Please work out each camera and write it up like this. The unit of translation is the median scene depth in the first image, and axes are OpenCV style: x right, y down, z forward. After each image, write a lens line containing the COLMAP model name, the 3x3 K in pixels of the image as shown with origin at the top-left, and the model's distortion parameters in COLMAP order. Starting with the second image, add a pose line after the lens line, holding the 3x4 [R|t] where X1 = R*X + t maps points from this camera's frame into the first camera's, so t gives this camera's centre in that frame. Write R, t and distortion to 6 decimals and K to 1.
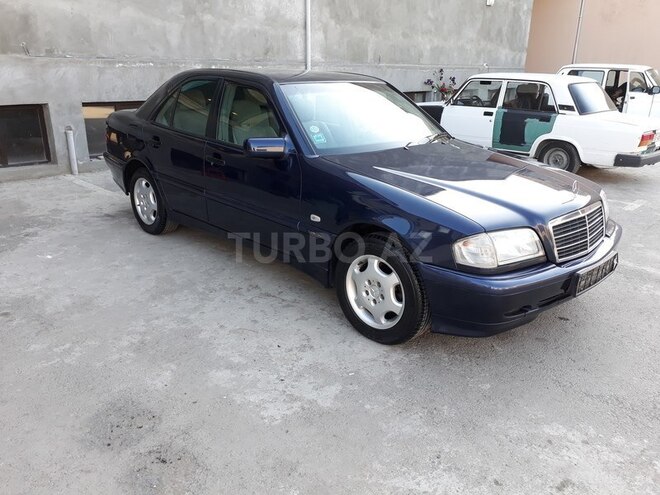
lens RADIAL K [[530.7, 0, 329.0], [0, 530.7, 251.6], [0, 0, 1]] dist [0.030612, -0.050867]
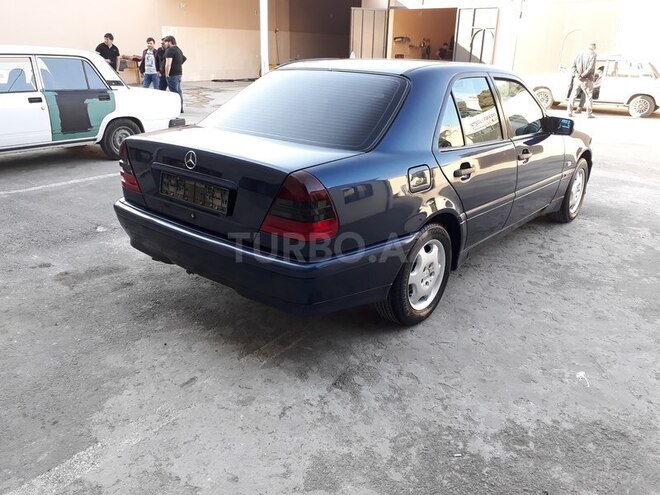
lens RADIAL K [[530.7, 0, 331.2], [0, 530.7, 248.7], [0, 0, 1]] dist [0.030612, -0.050867]
pose [[-0.107601, -0.367941, 0.923603, -0.965933], [0.295647, 0.875127, 0.383073, -0.426150], [-0.949218, 0.314280, 0.014617, 1.155817]]
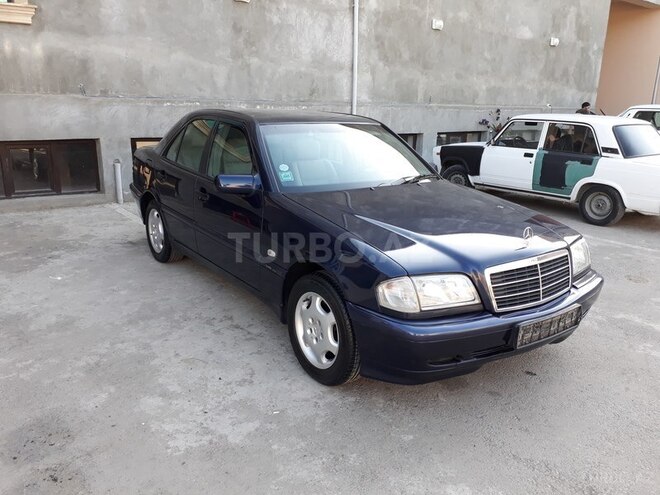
lens RADIAL K [[530.7, 0, 328.0], [0, 530.7, 250.5], [0, 0, 1]] dist [0.030612, -0.050867]
pose [[0.988004, 0.044950, -0.147742, 0.160041], [-0.054988, 0.996396, -0.064578, -0.006282], [0.144307, 0.071928, 0.986915, 0.009115]]
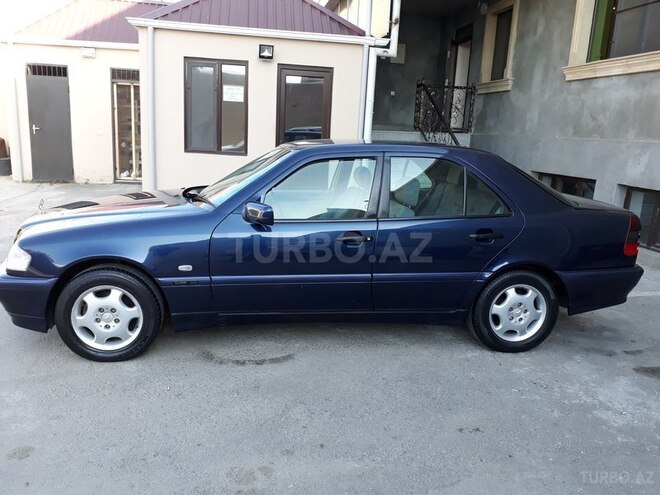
lens RADIAL K [[530.7, 0, 325.2], [0, 530.7, 249.1], [0, 0, 1]] dist [0.030612, -0.050867]
pose [[-0.581346, 0.139968, -0.801528, 0.730698], [-0.318835, 0.867125, 0.382673, -0.490986], [0.748586, 0.478021, -0.459472, 1.413673]]
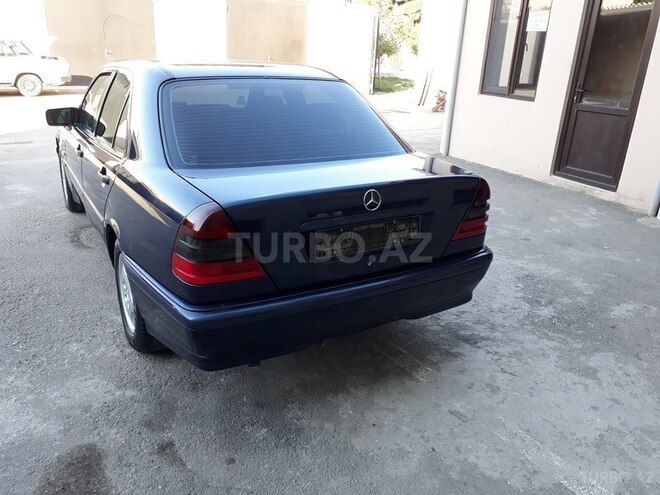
lens RADIAL K [[530.7, 0, 328.2], [0, 530.7, 247.9], [0, 0, 1]] dist [0.030612, -0.050867]
pose [[-0.969306, -0.136429, 0.204530, -0.446171], [0.025014, 0.772867, 0.634075, -0.607862], [-0.244581, 0.619728, -0.745732, 1.675833]]
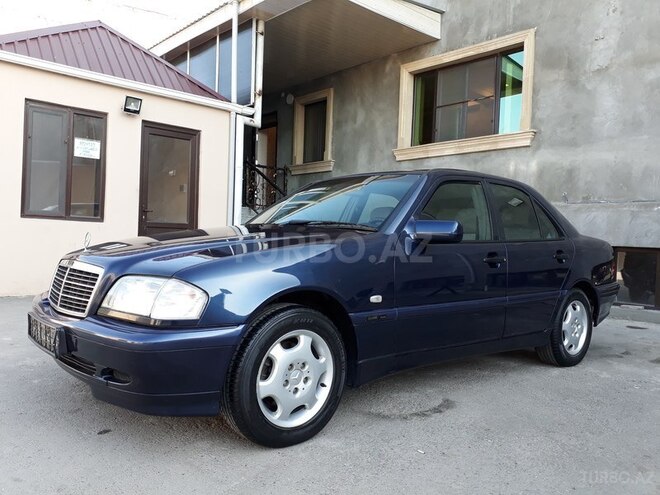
lens RADIAL K [[530.7, 0, 326.5], [0, 530.7, 249.9], [0, 0, 1]] dist [0.030612, -0.050867]
pose [[-0.062408, -0.000205, -0.998051, 0.842002], [-0.363509, 0.931318, 0.022539, -0.169257], [0.929498, 0.364207, -0.058196, 0.908409]]
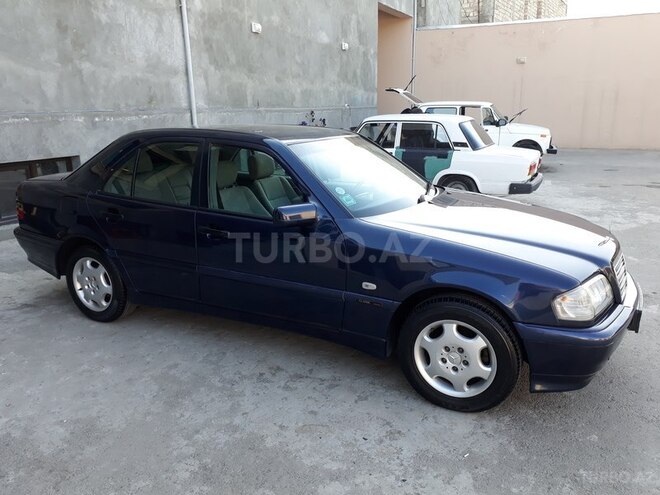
lens RADIAL K [[530.7, 0, 328.1], [0, 530.7, 252.3], [0, 0, 1]] dist [0.030612, -0.050867]
pose [[0.950269, -0.110394, 0.291209, -0.244320], [0.128952, 0.990617, -0.045263, -0.062262], [-0.283480, 0.080564, 0.955588, 0.095414]]
